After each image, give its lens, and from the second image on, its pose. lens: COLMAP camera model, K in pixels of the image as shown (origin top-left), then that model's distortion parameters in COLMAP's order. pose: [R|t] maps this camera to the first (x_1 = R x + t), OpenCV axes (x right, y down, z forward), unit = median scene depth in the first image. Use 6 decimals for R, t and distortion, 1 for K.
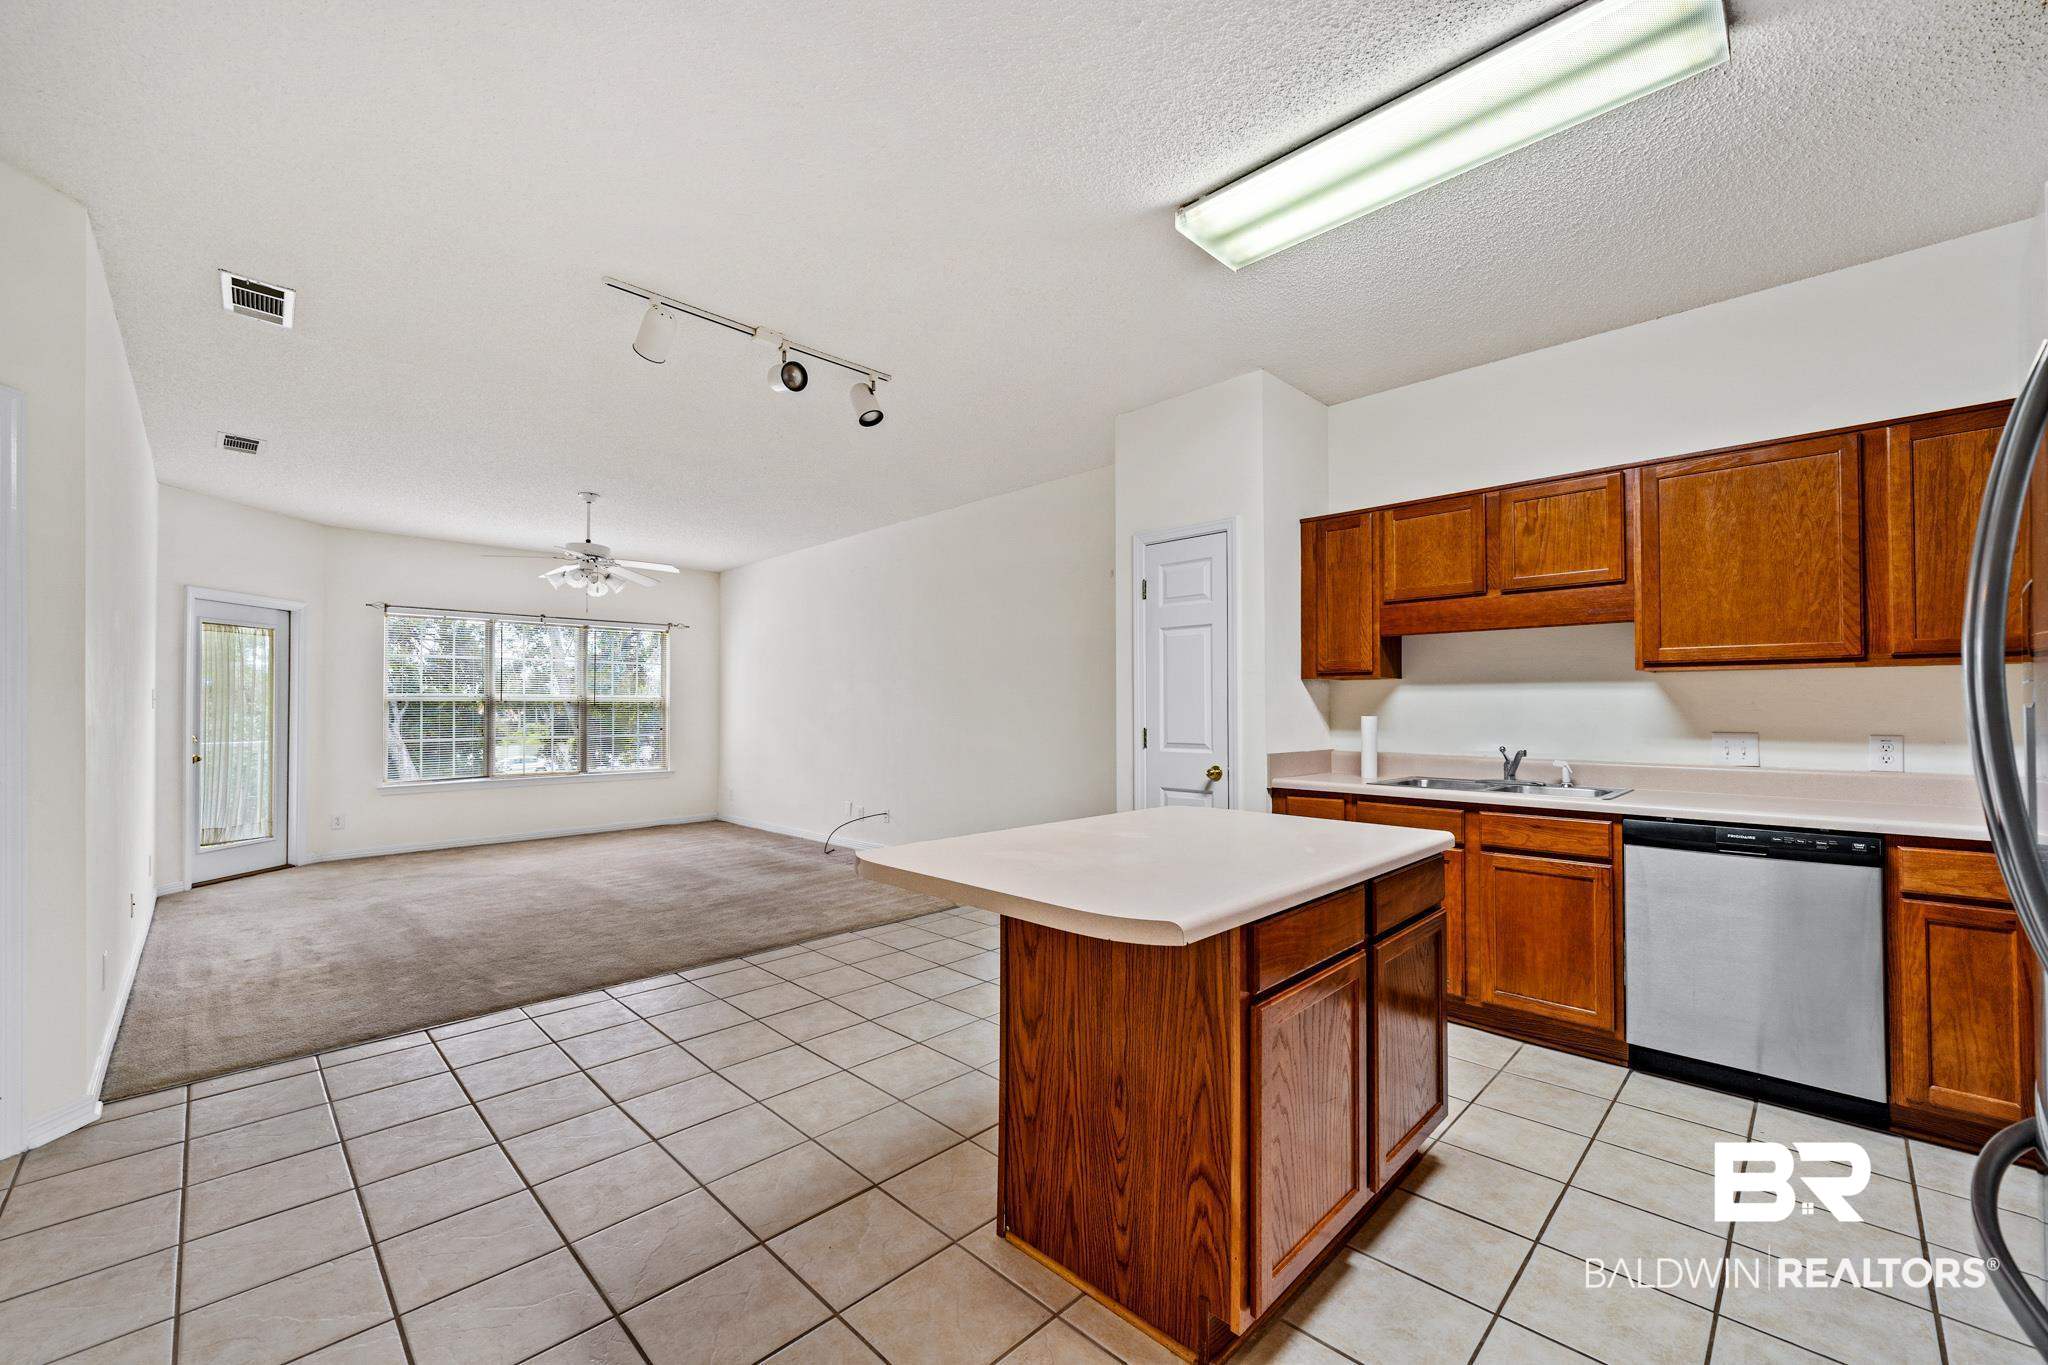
lens RADIAL K [[806.0, 0, 1012.3], [0, 806.0, 693.5], [0, 0, 1]] dist [-0.000542, 0.000095]
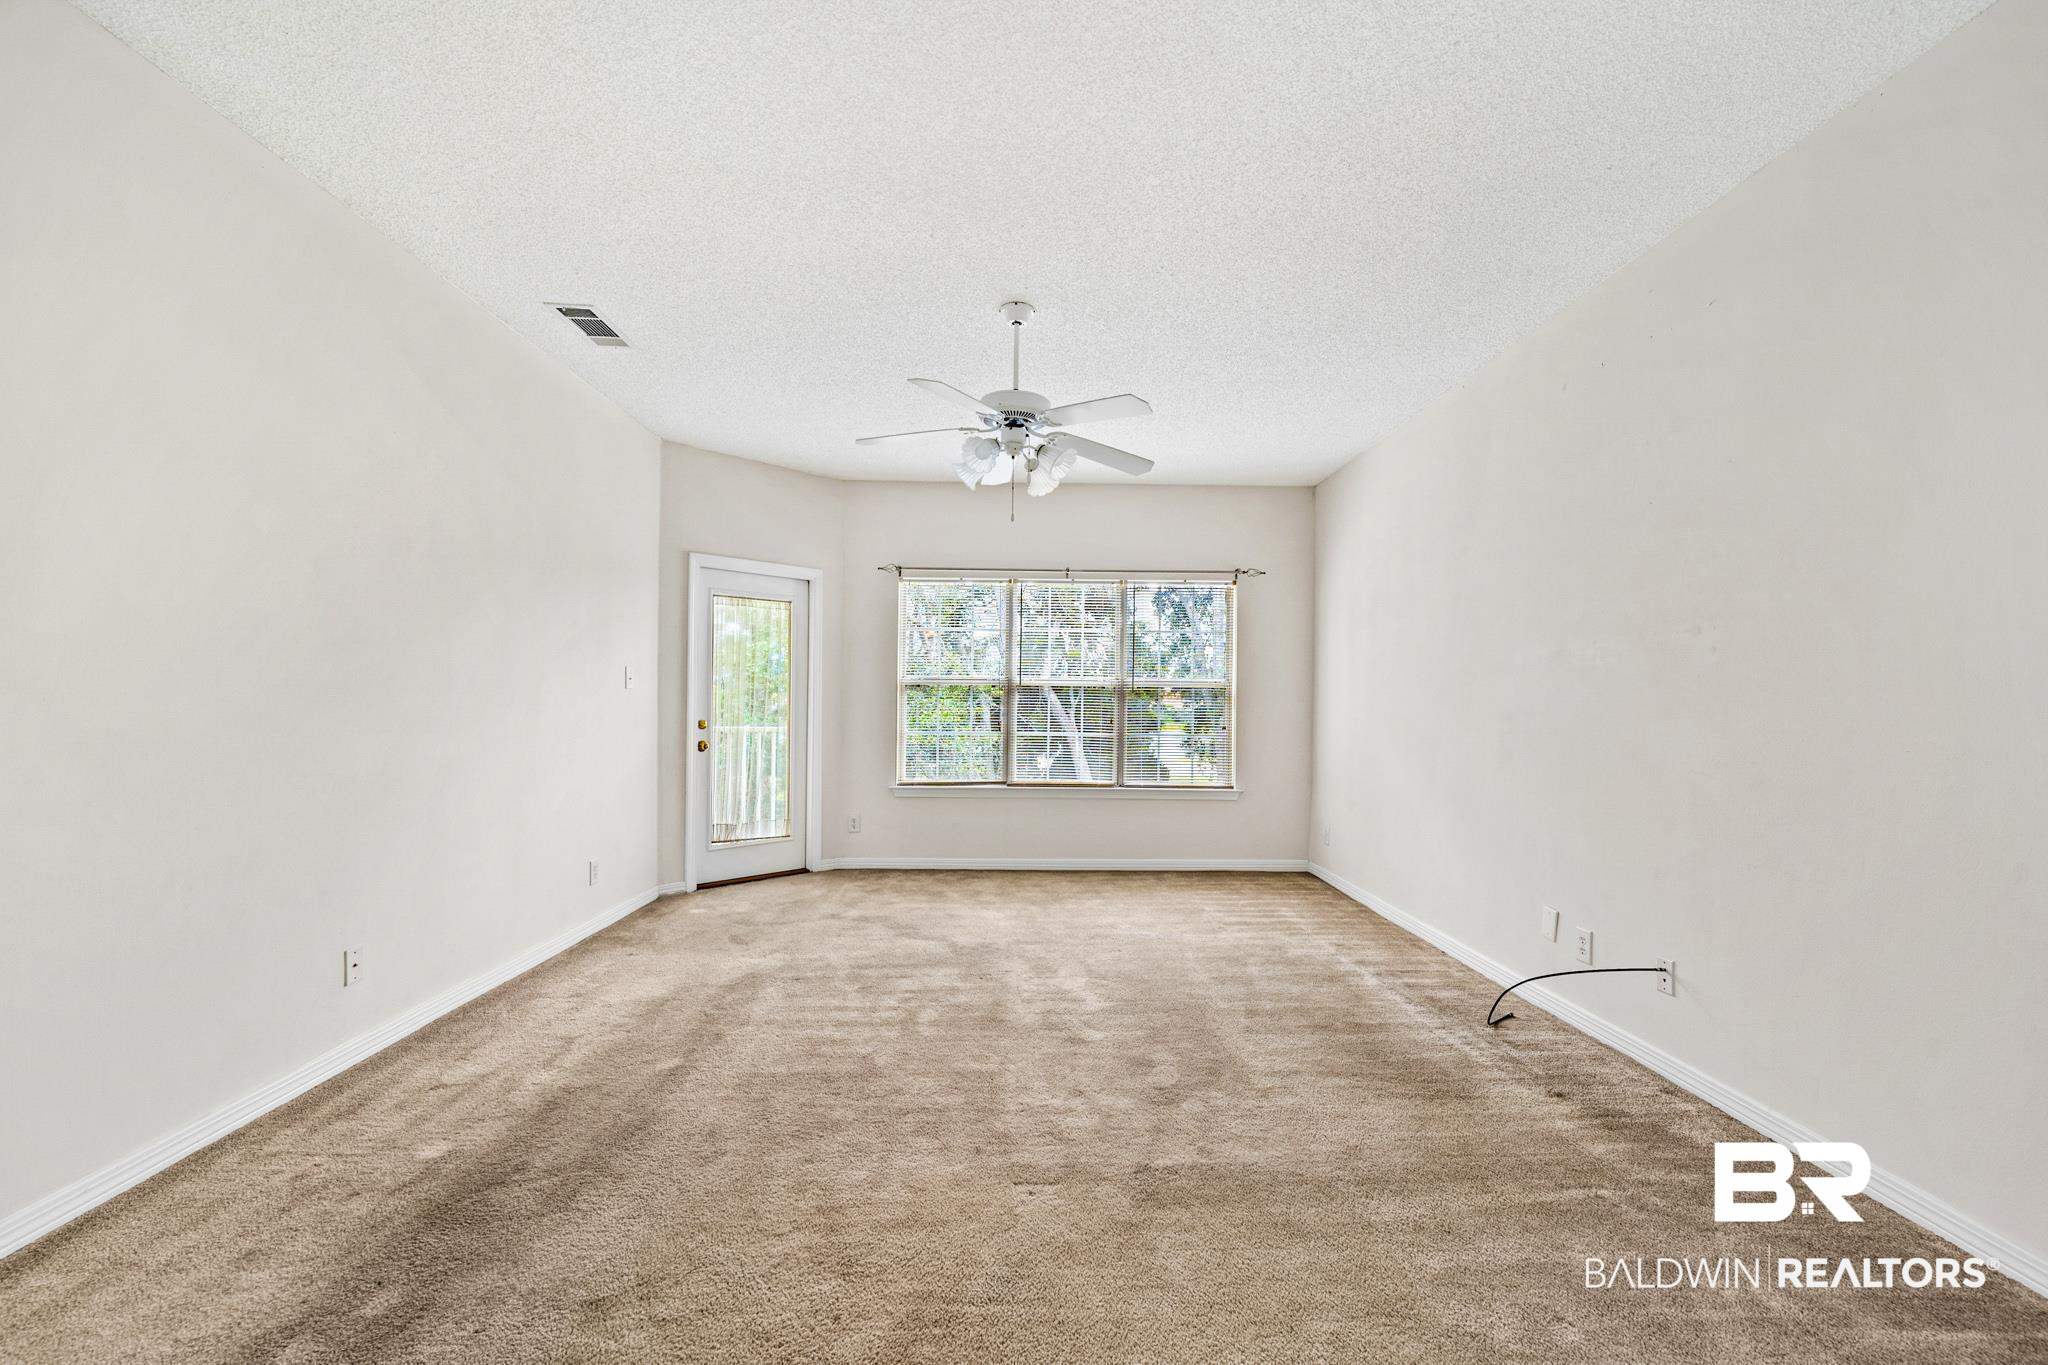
lens RADIAL K [[806.0, 0, 1024.7], [0, 806.0, 694.7], [0, 0, 1]] dist [-0.000542, 0.000095]
pose [[0.720939, 0.009104, -0.692939, -0.105788], [-0.003404, 0.999948, 0.009597, 0.011408], [0.692991, -0.004560, 0.720932, 0.478501]]
